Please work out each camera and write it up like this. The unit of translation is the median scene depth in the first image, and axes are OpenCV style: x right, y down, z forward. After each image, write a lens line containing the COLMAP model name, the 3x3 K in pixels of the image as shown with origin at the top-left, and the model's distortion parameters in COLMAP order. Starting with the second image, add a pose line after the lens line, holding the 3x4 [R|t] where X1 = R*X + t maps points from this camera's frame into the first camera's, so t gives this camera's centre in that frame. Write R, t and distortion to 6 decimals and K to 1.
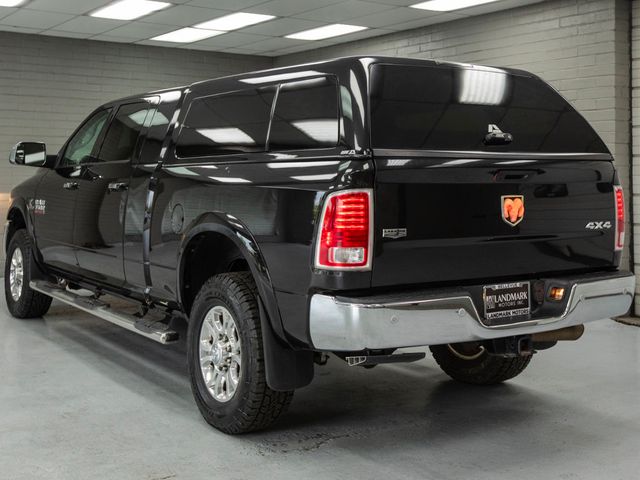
lens RADIAL K [[835.3, 0, 320.8], [0, 835.3, 167.5], [0, 0, 1]] dist [0.001363, 0.018687]
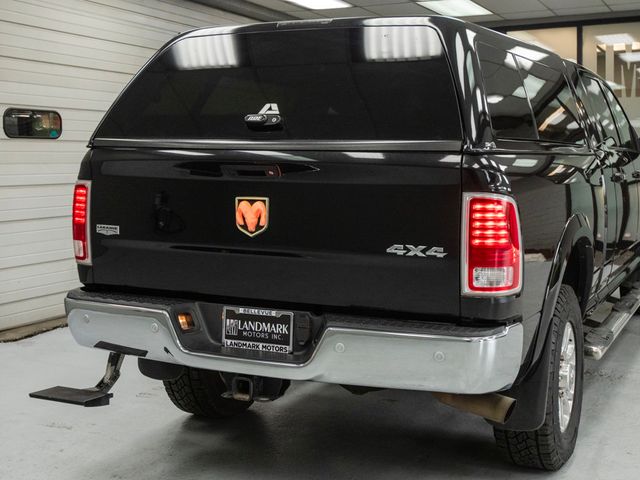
lens RADIAL K [[914.3, 0, 287.4], [0, 914.3, 273.6], [0, 0, 1]] dist [0.026653, 0.022188]
pose [[0.527983, 0.115296, -0.841392, 0.965432], [-0.009792, 0.991502, 0.129721, -0.006338], [0.849198, -0.060251, 0.524626, 0.576972]]
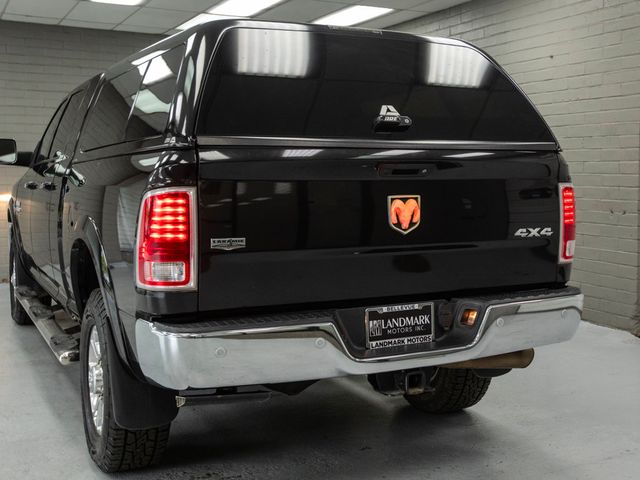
lens RADIAL K [[839.1, 0, 397.7], [0, 839.1, 241.8], [0, 0, 1]] dist [-0.039423, -0.005818]
pose [[0.998698, 0.003796, -0.050865, 0.262813], [0.000949, 0.995672, 0.092934, 0.003425], [0.050997, -0.092861, 0.994372, 0.204471]]
